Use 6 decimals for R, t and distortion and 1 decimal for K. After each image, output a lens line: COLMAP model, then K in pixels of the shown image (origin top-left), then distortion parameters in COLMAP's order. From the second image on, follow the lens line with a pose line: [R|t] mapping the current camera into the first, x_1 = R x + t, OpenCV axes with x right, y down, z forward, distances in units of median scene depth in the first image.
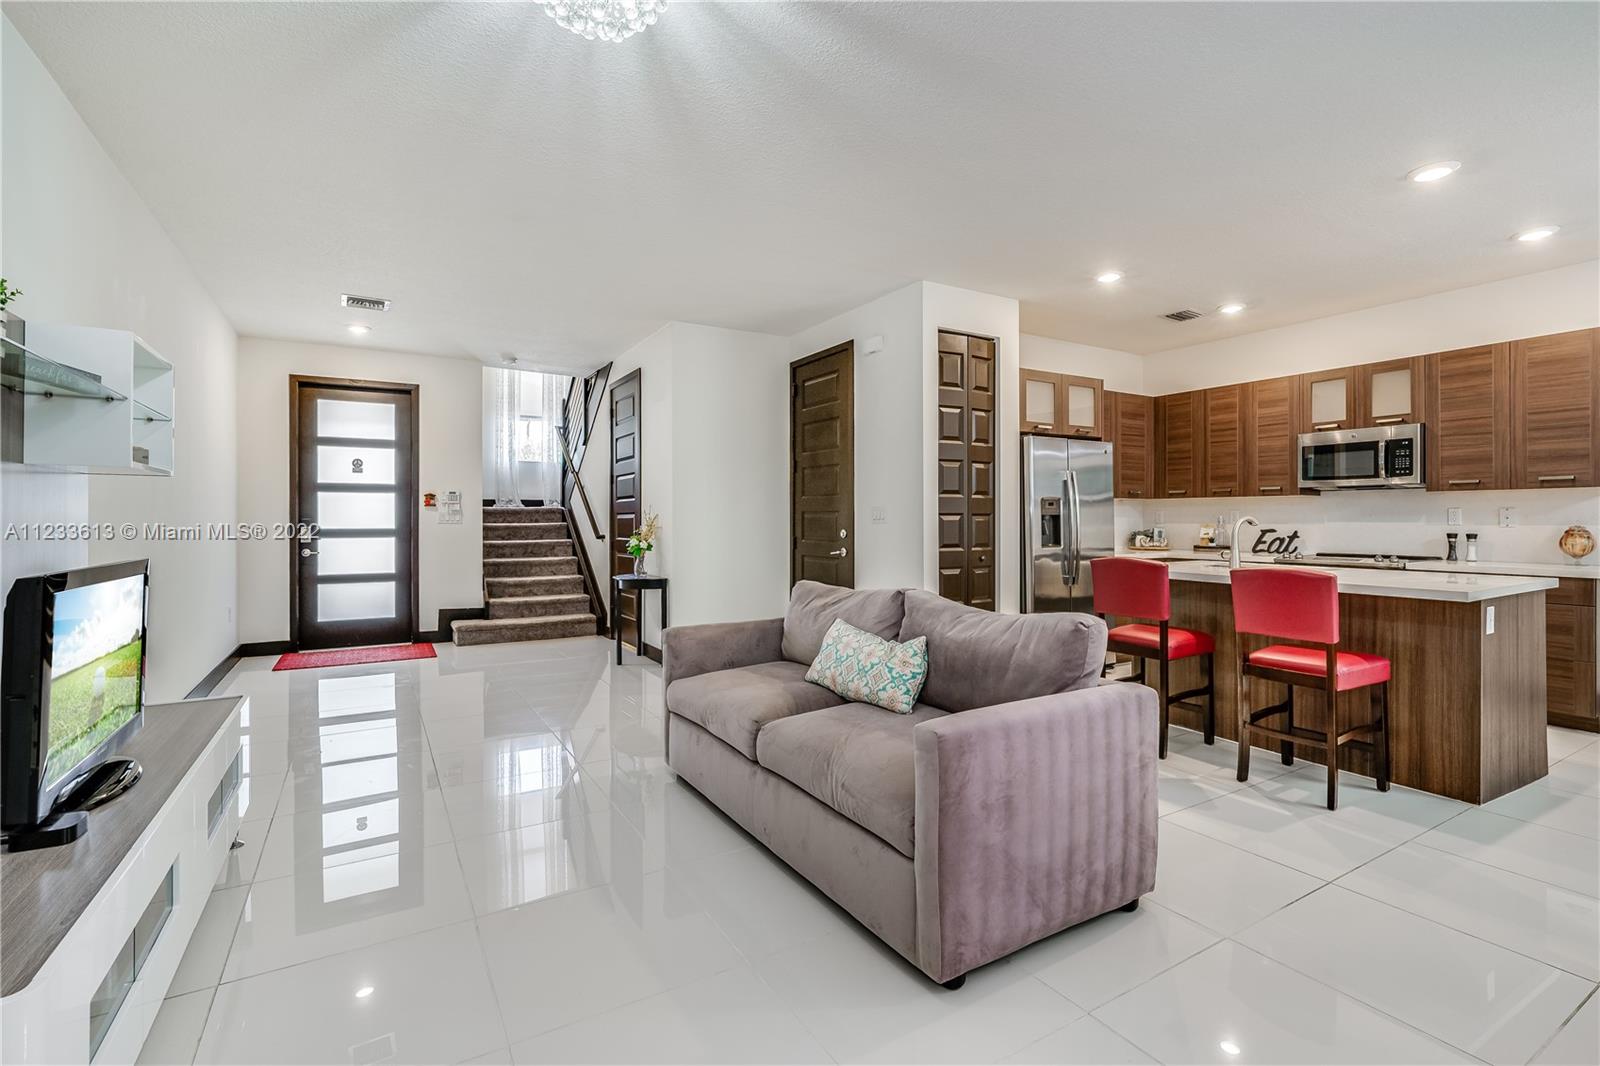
lens RADIAL K [[751.2, 0, 806.0], [0, 751.2, 515.0], [0, 0, 1]] dist [-0.001764, 0.002575]
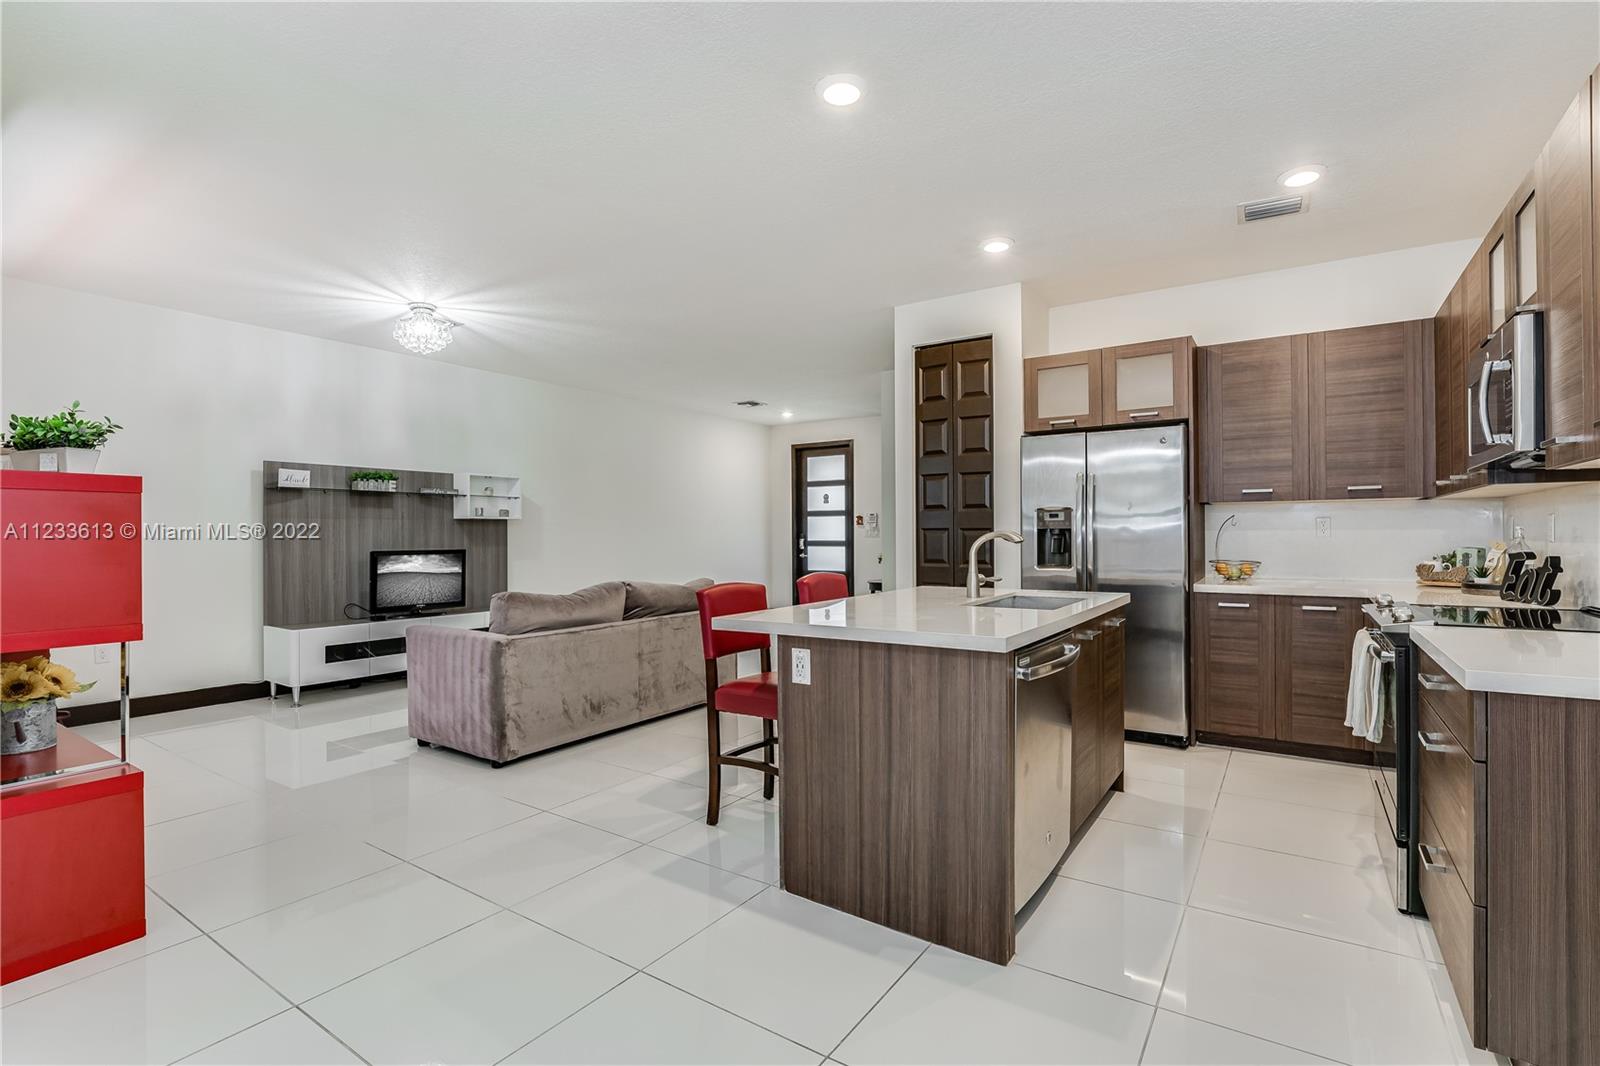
lens RADIAL K [[751.2, 0, 793.0], [0, 751.2, 530.6], [0, 0, 1]] dist [-0.001764, 0.002575]
pose [[0.411659, -0.005344, -0.911322, 0.880548], [0.008819, 0.999959, -0.001880, 0.001070], [0.911295, -0.007263, 0.411690, 0.364943]]
